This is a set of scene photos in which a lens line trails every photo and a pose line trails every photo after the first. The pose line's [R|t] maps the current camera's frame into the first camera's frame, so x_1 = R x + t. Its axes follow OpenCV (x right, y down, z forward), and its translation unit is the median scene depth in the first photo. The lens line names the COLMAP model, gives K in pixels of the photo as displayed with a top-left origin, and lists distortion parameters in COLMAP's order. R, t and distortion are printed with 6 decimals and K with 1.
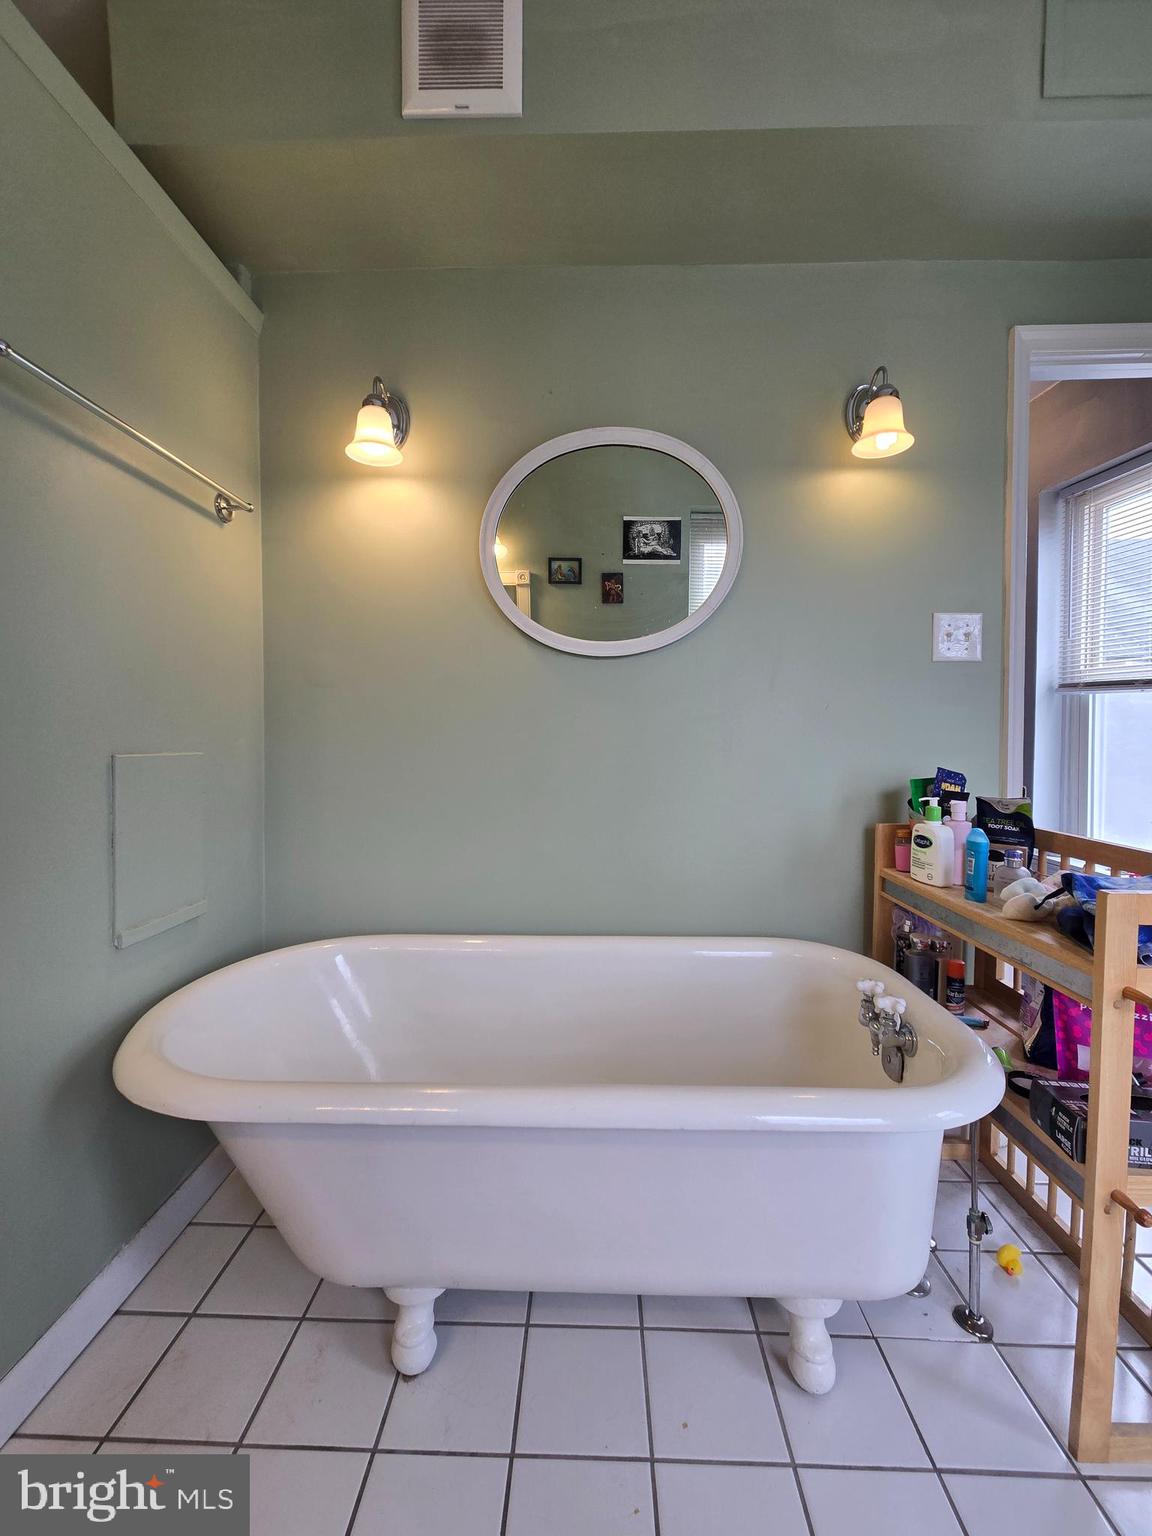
lens RADIAL K [[630.2, 0, 571.1], [0, 630.2, 751.9], [0, 0, 1]] dist [0.008059, -0.006239]
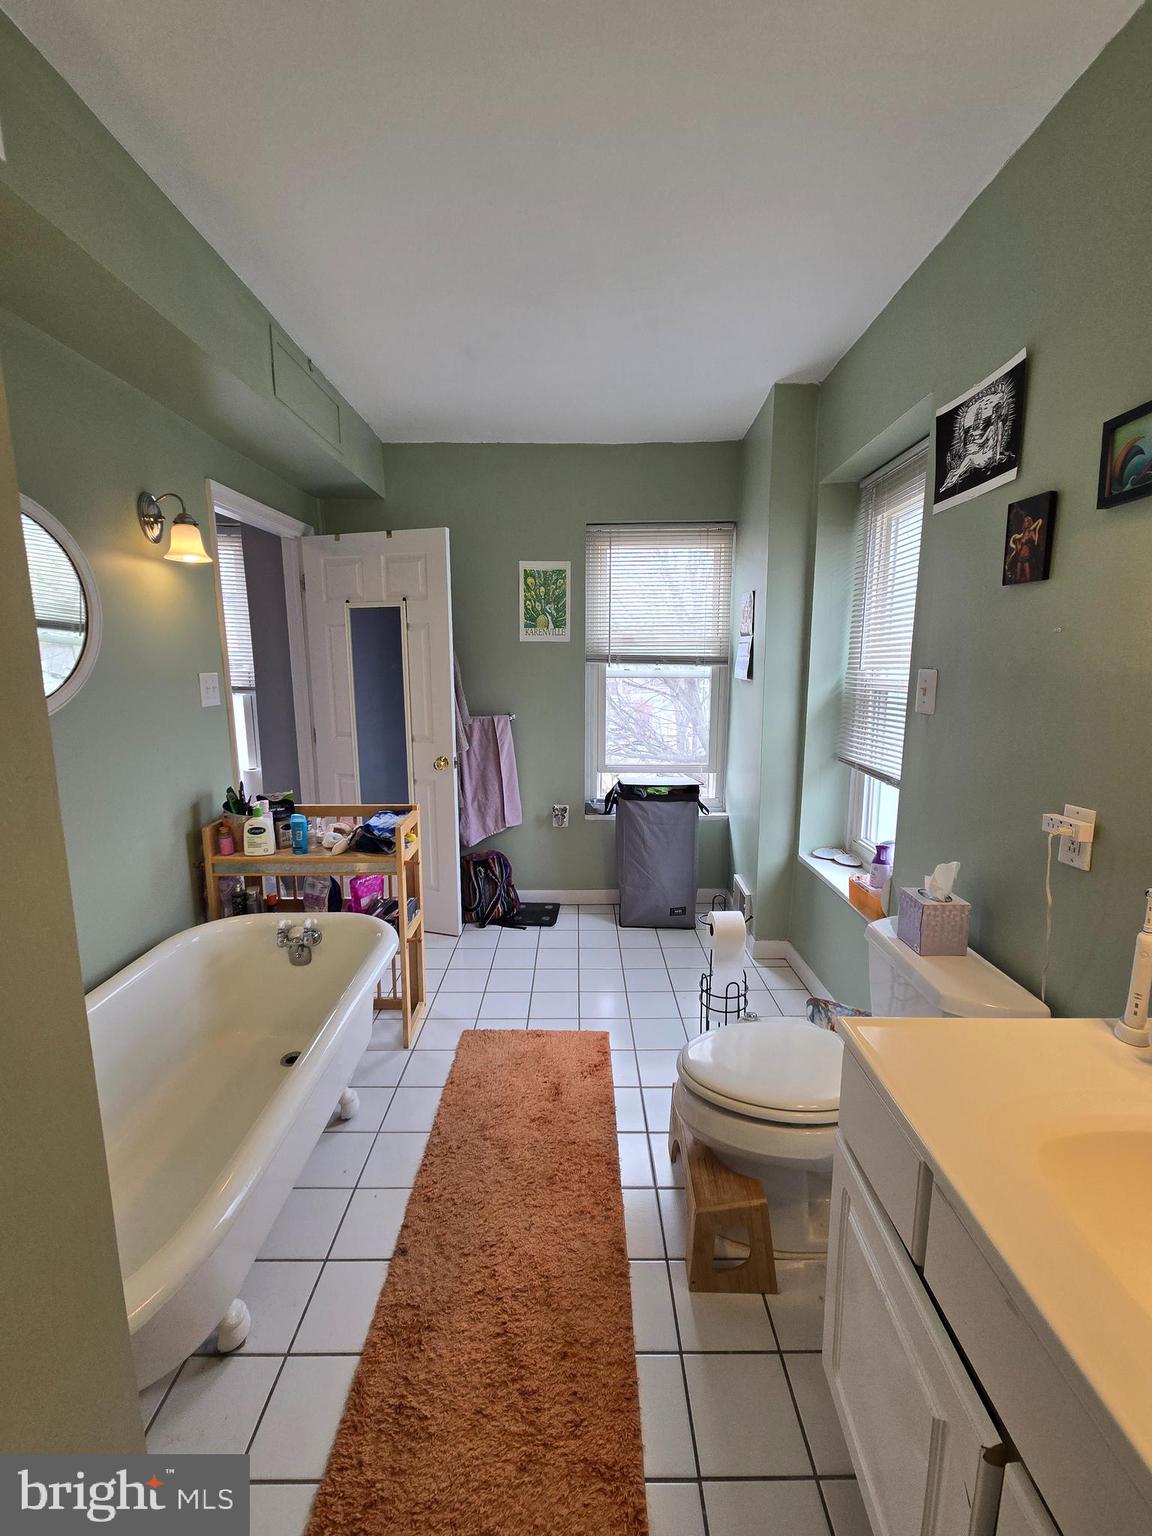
lens RADIAL K [[630.2, 0, 571.1], [0, 630.2, 751.9], [0, 0, 1]] dist [0.008059, -0.006239]
pose [[-0.041246, -0.151055, 0.987665, -0.919847], [0.030191, 0.987866, 0.152347, -0.246286], [-0.998693, 0.036102, -0.036185, 0.236172]]
